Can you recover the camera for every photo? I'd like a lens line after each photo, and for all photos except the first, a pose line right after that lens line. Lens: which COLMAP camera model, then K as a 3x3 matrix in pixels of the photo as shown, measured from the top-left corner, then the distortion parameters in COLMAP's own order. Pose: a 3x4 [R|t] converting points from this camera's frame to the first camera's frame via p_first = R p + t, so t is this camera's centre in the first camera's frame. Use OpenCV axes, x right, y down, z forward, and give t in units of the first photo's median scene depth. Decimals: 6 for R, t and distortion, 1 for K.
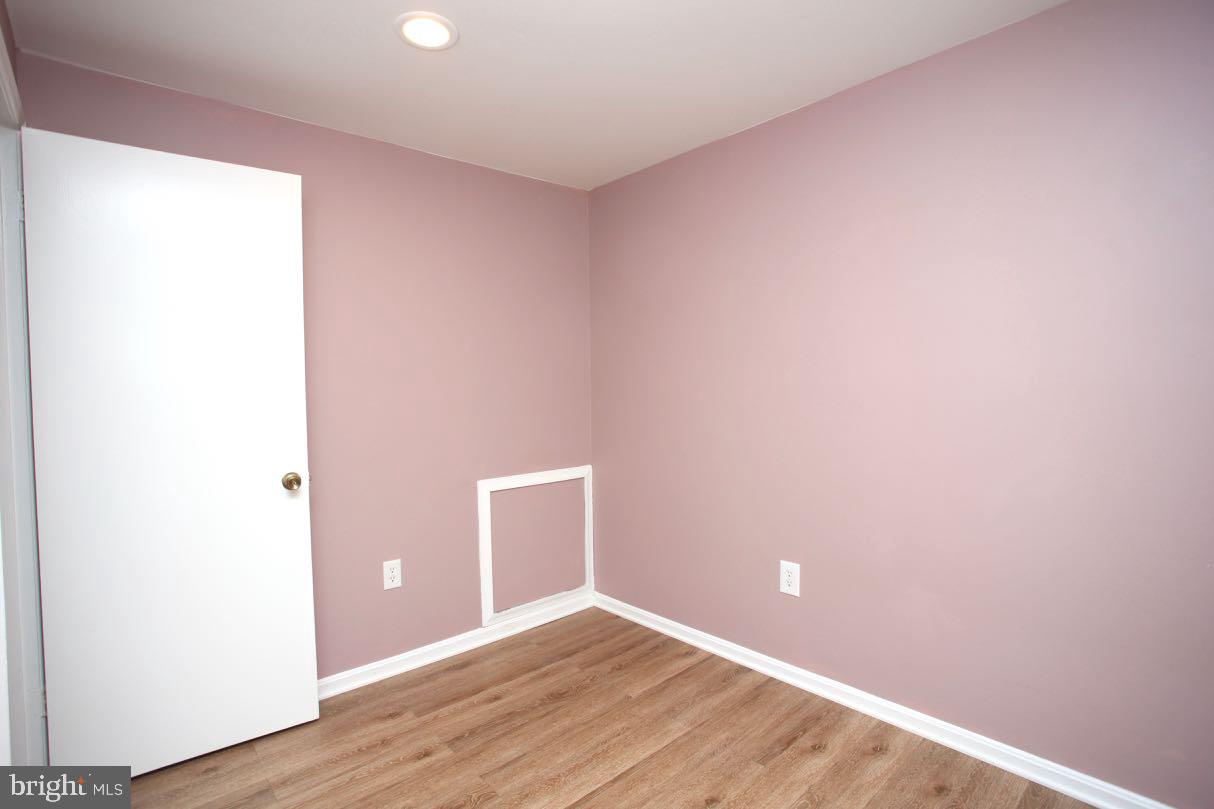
lens RADIAL K [[601.9, 0, 605.7], [0, 601.9, 404.2], [0, 0, 1]] dist [-0.002383, 0.002629]
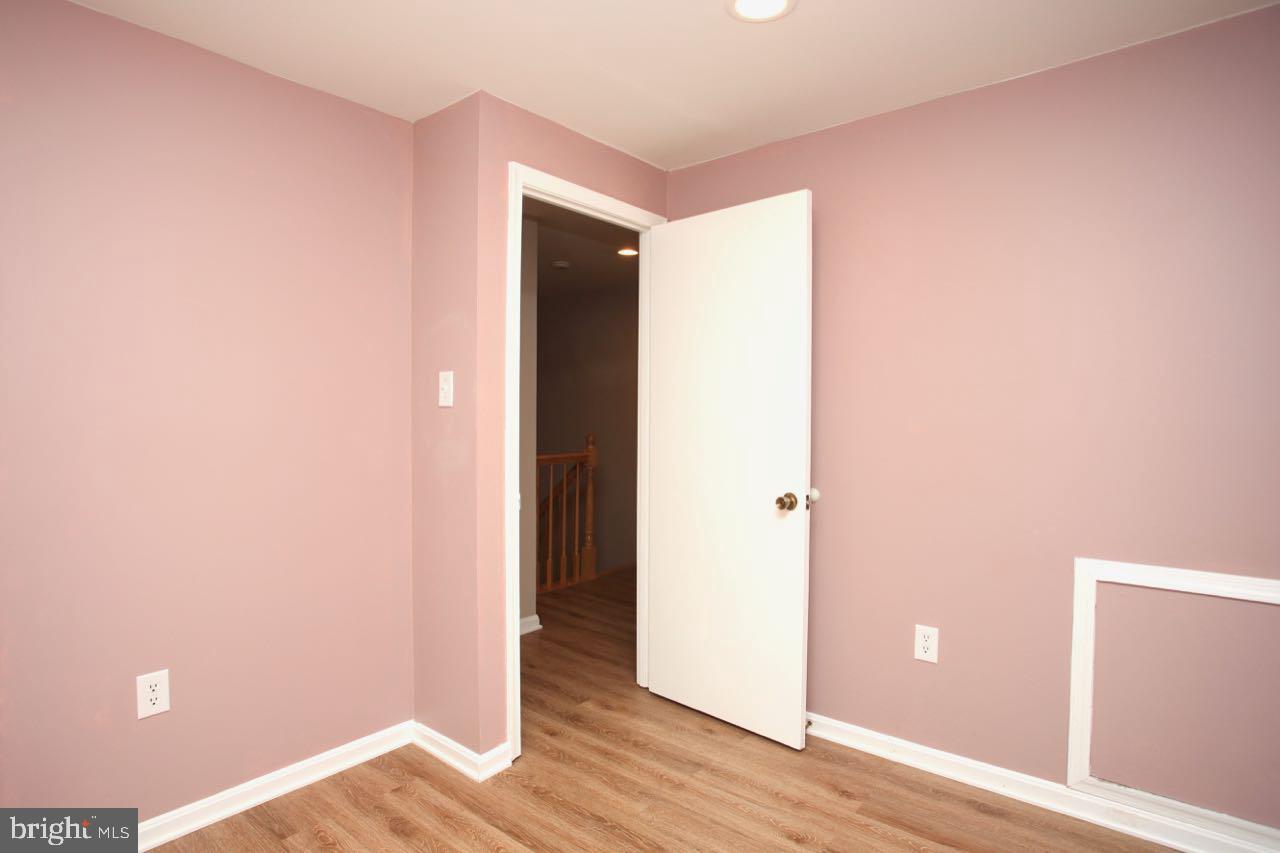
lens RADIAL K [[693.3, 0, 642.7], [0, 693.3, 424.6], [0, 0, 1]] dist [-0.002447, -0.002333]
pose [[0.163354, 0.039795, -0.985765, 0.549026], [-0.032776, 0.998853, 0.034892, -0.030221], [0.986023, 0.026610, 0.164471, 0.544021]]
